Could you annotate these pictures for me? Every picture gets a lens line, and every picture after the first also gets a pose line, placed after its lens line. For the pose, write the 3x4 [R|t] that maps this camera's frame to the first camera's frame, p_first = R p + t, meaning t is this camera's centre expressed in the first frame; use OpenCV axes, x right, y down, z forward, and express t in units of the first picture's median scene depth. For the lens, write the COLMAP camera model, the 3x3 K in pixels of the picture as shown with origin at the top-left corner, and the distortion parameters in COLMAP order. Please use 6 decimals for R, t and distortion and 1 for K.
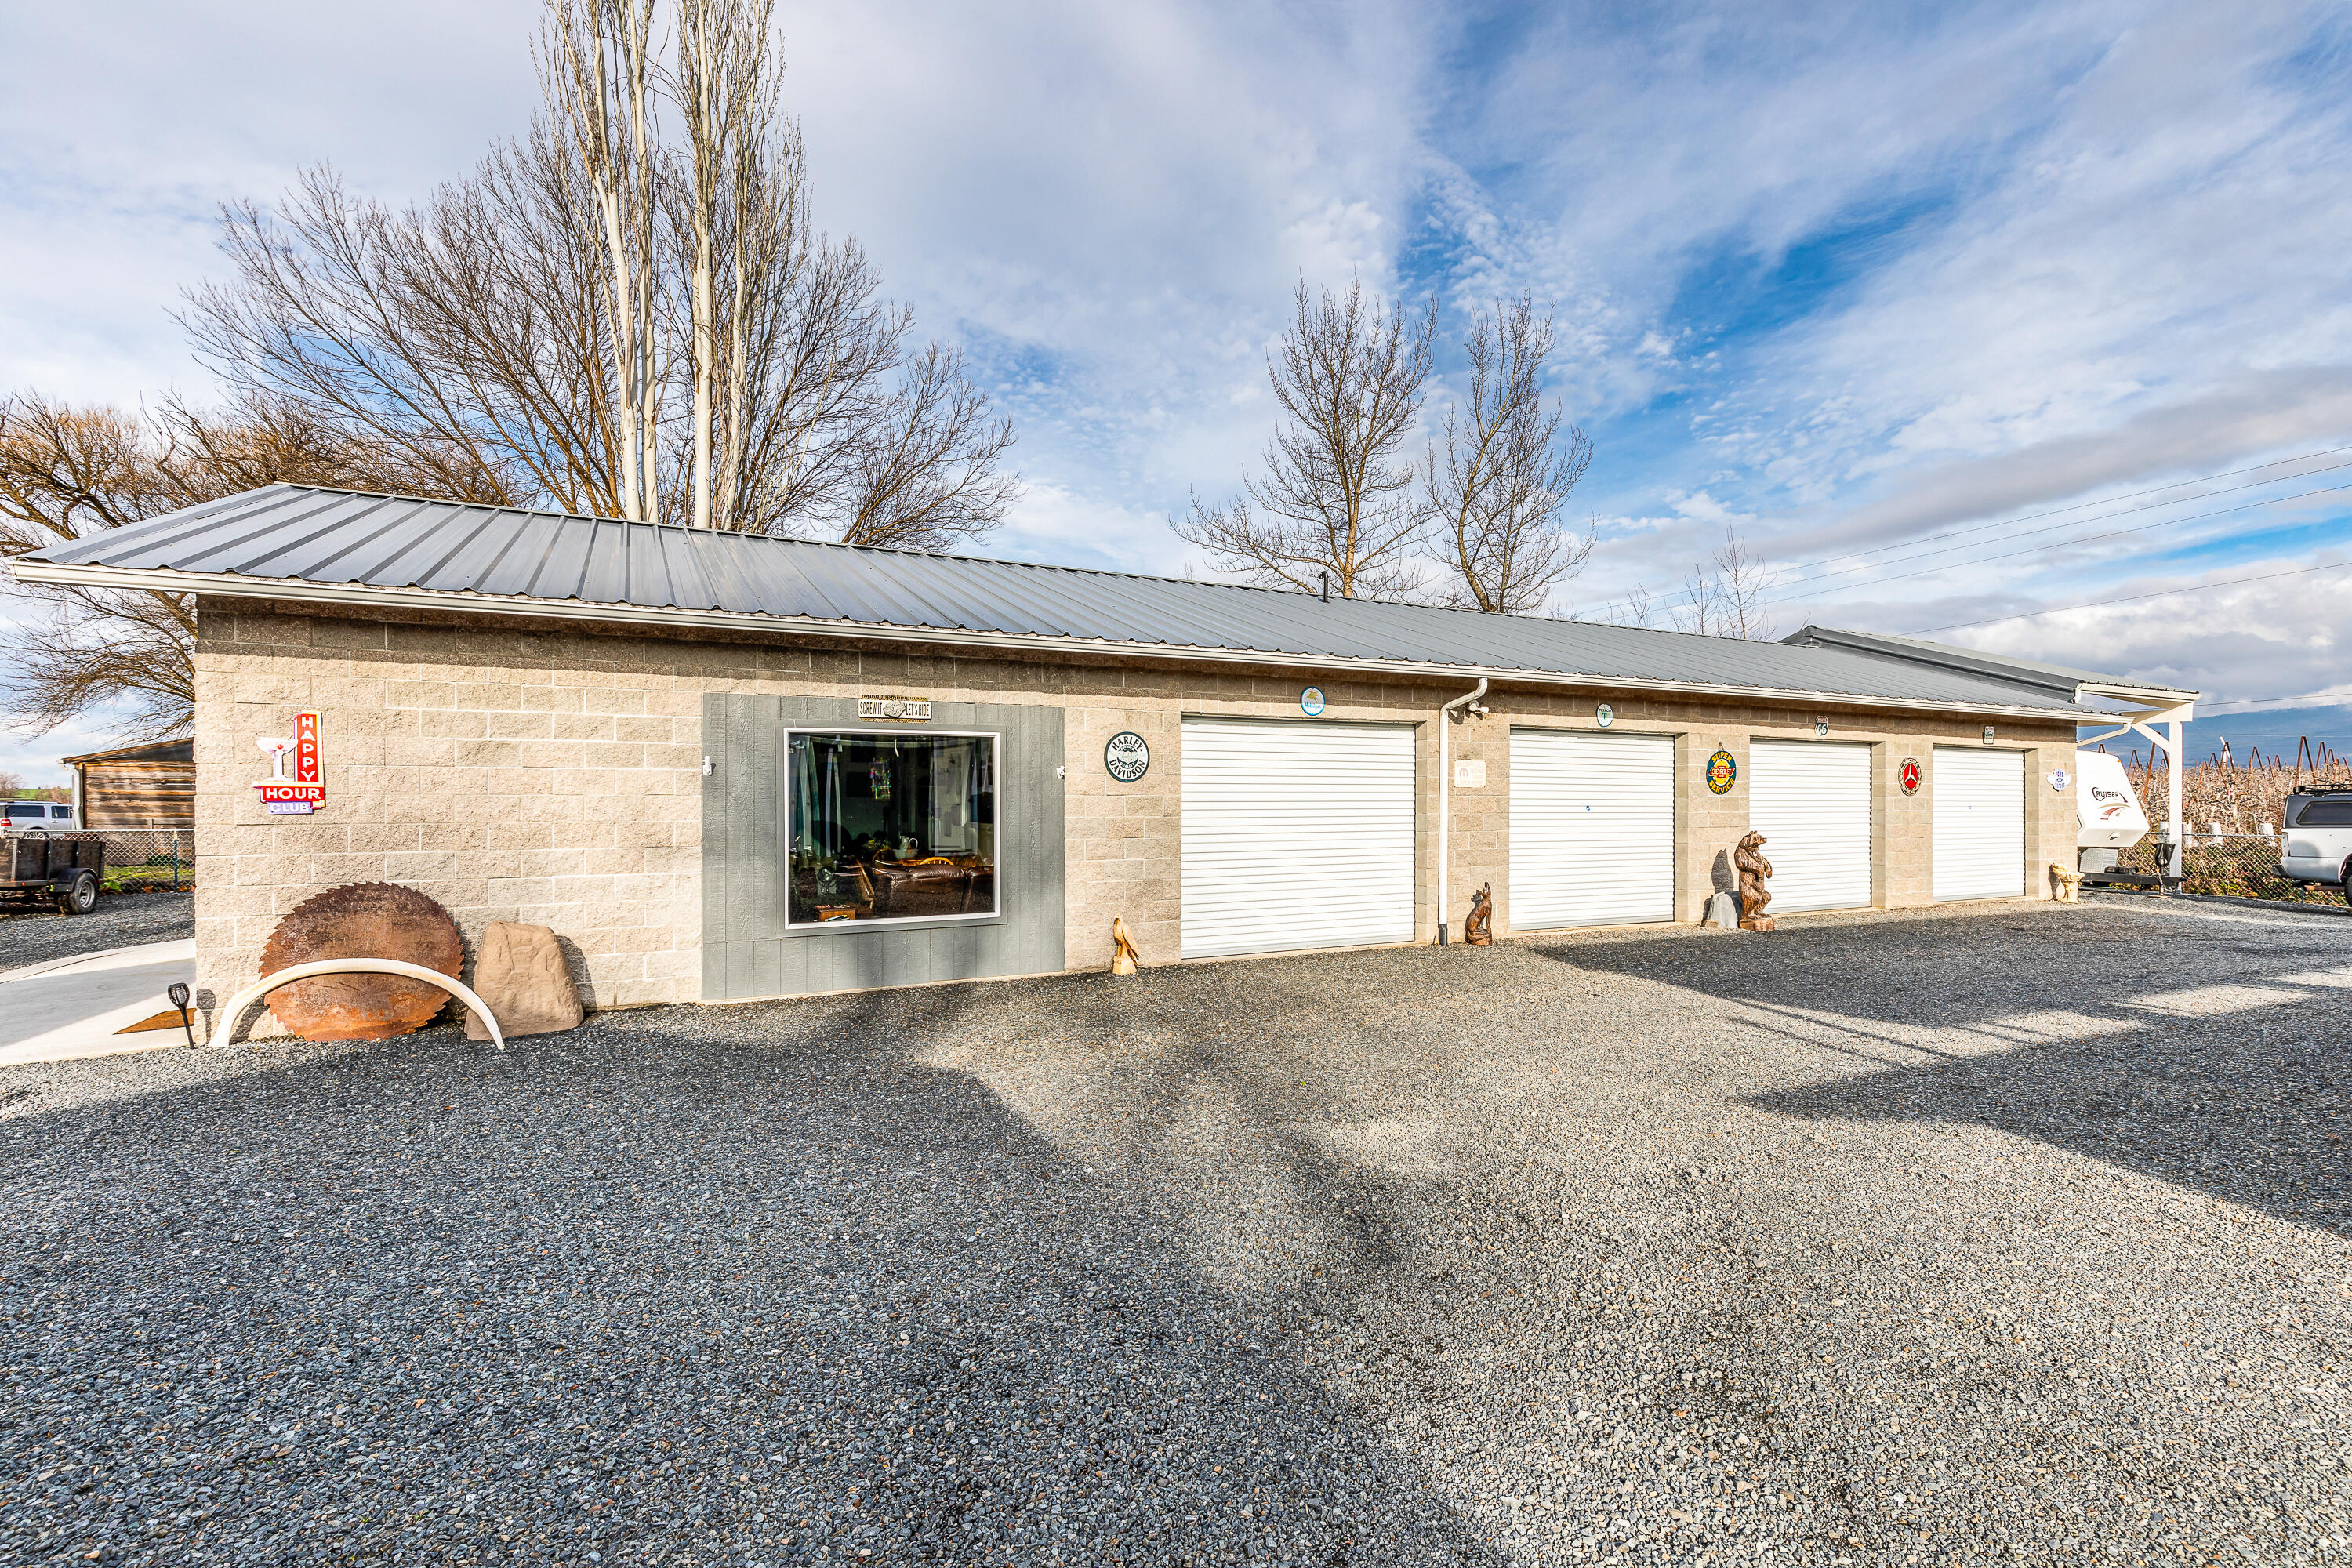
lens RADIAL K [[1117.1, 0, 1176.0], [0, 1117.1, 784.0], [0, 0, 1]] dist [0.003840, 0.000513]
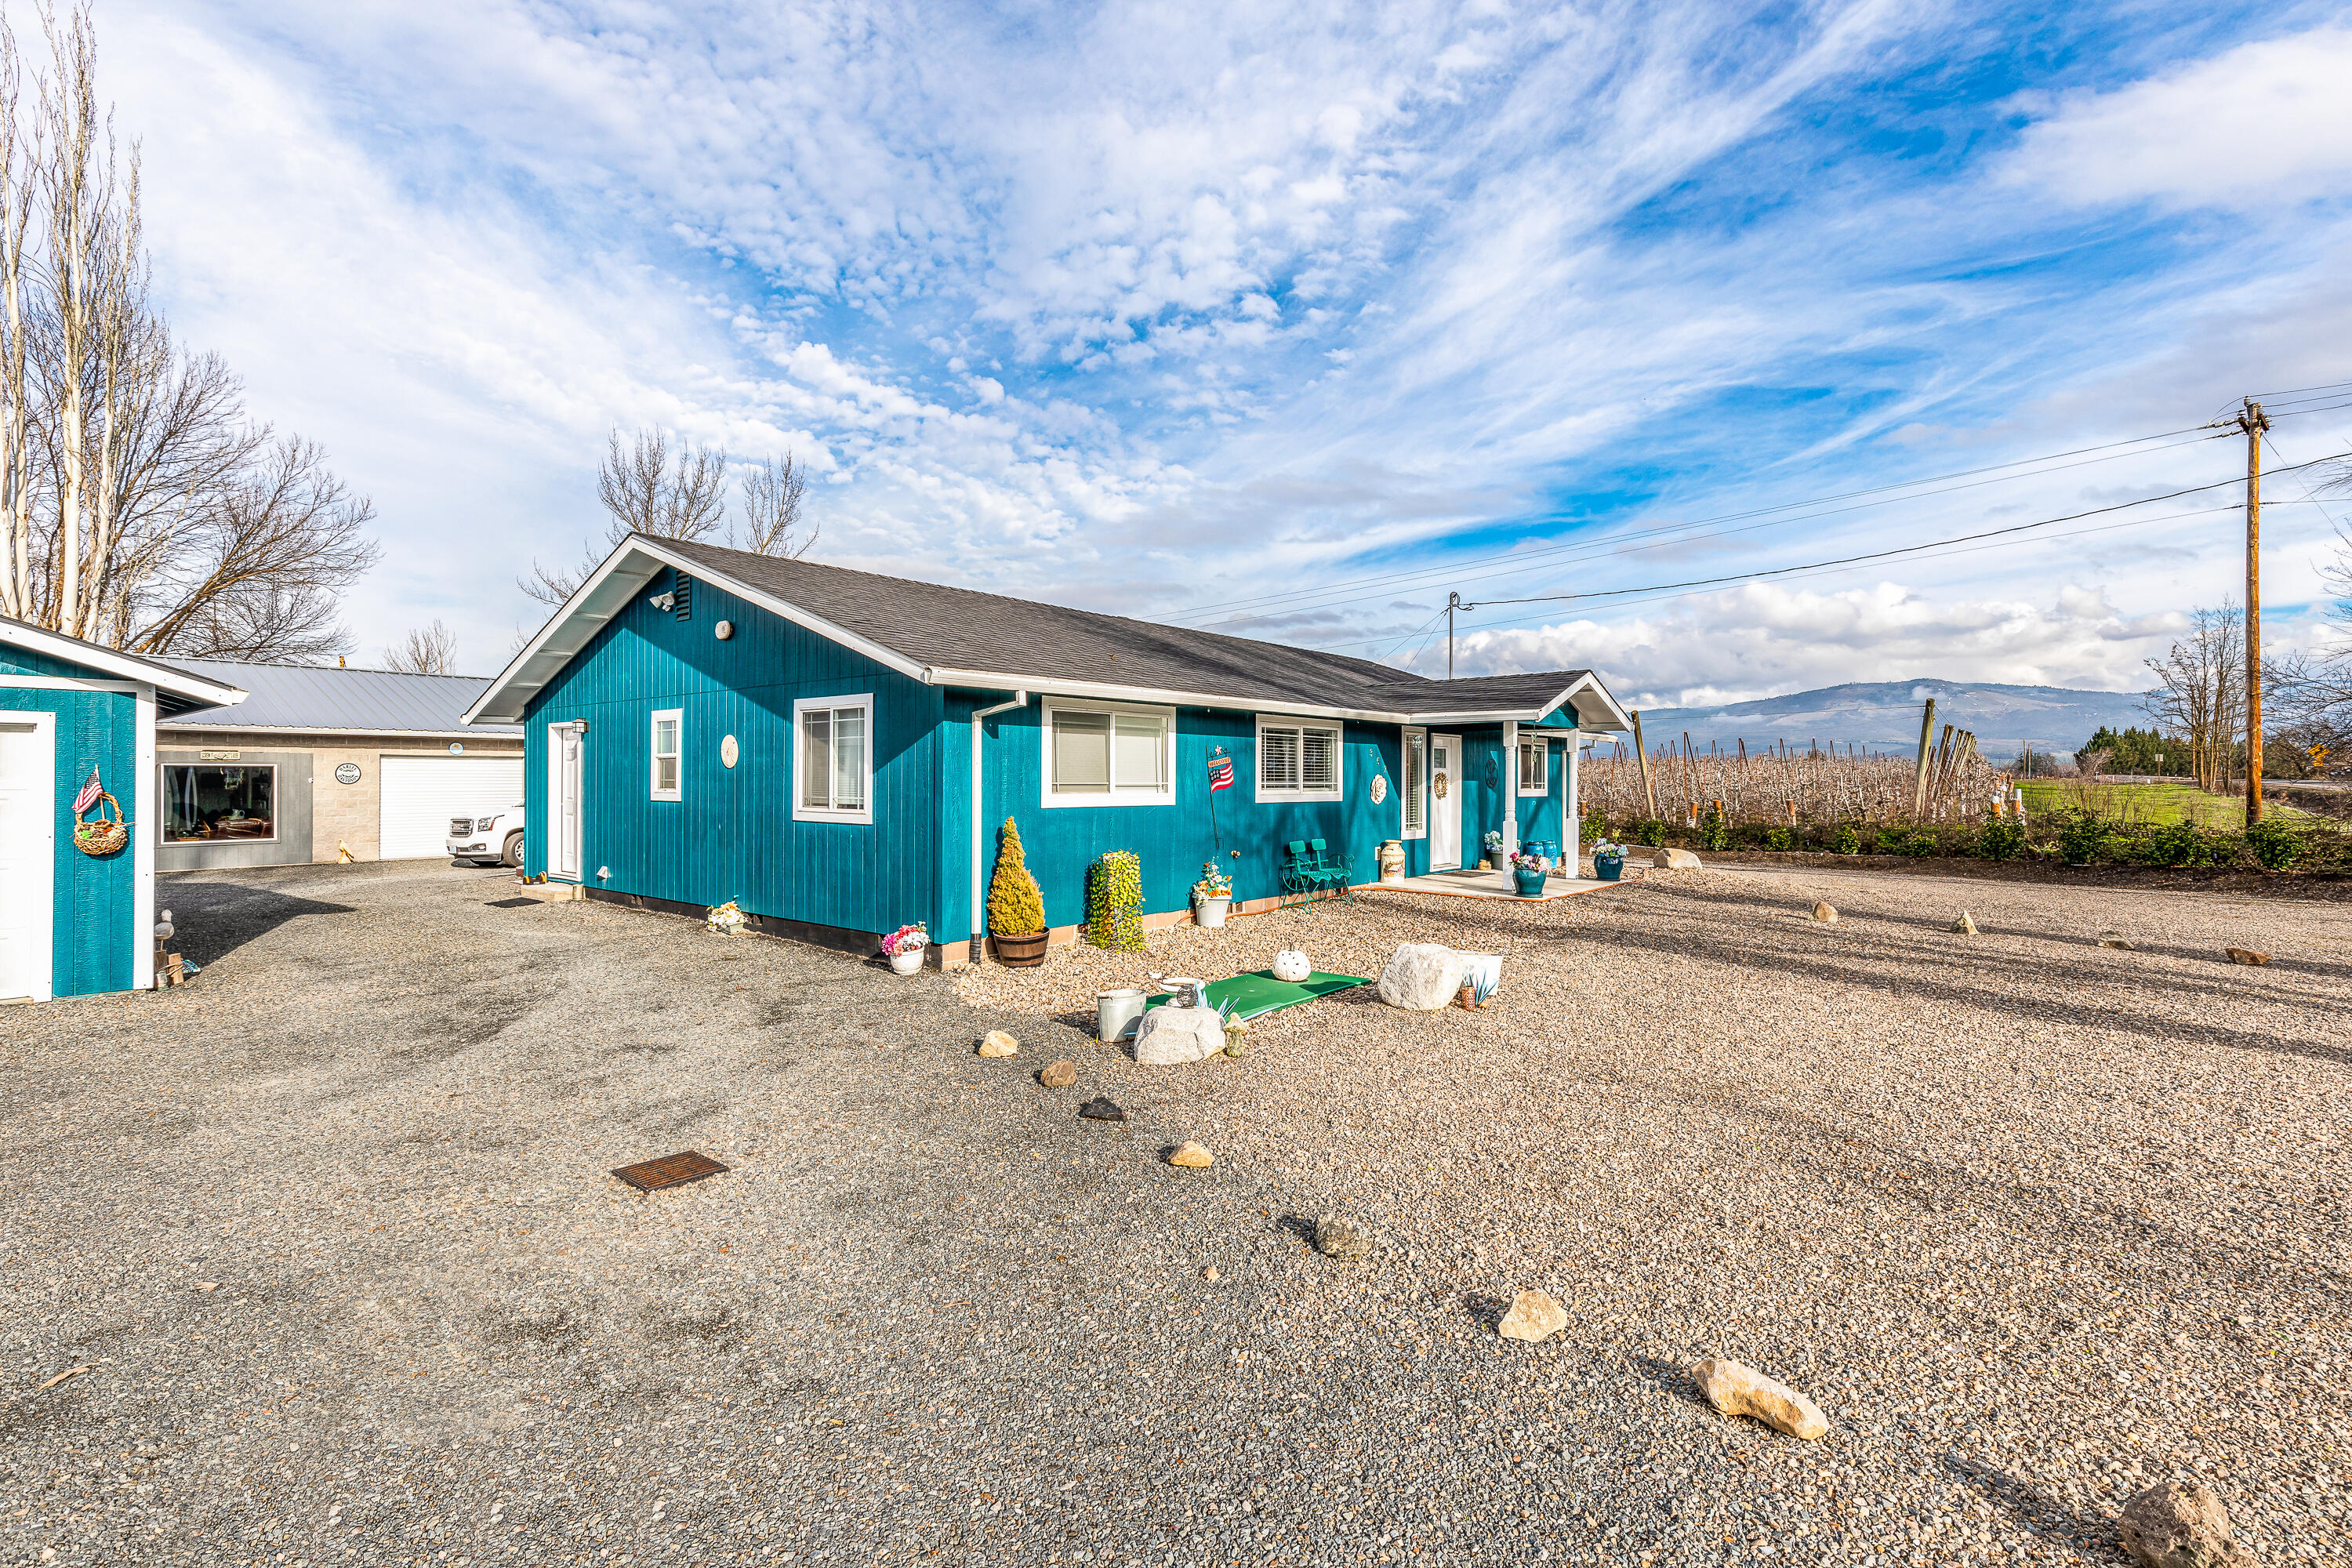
lens RADIAL K [[1071.3, 0, 1182.2], [0, 1071.3, 771.9], [0, 0, 1]] dist [0.000952, 0.000267]
pose [[0.902994, 0.005513, 0.429619, 0.266758], [-0.006739, 0.999976, 0.001331, -0.019590], [-0.429601, -0.004097, 0.903009, -0.844878]]
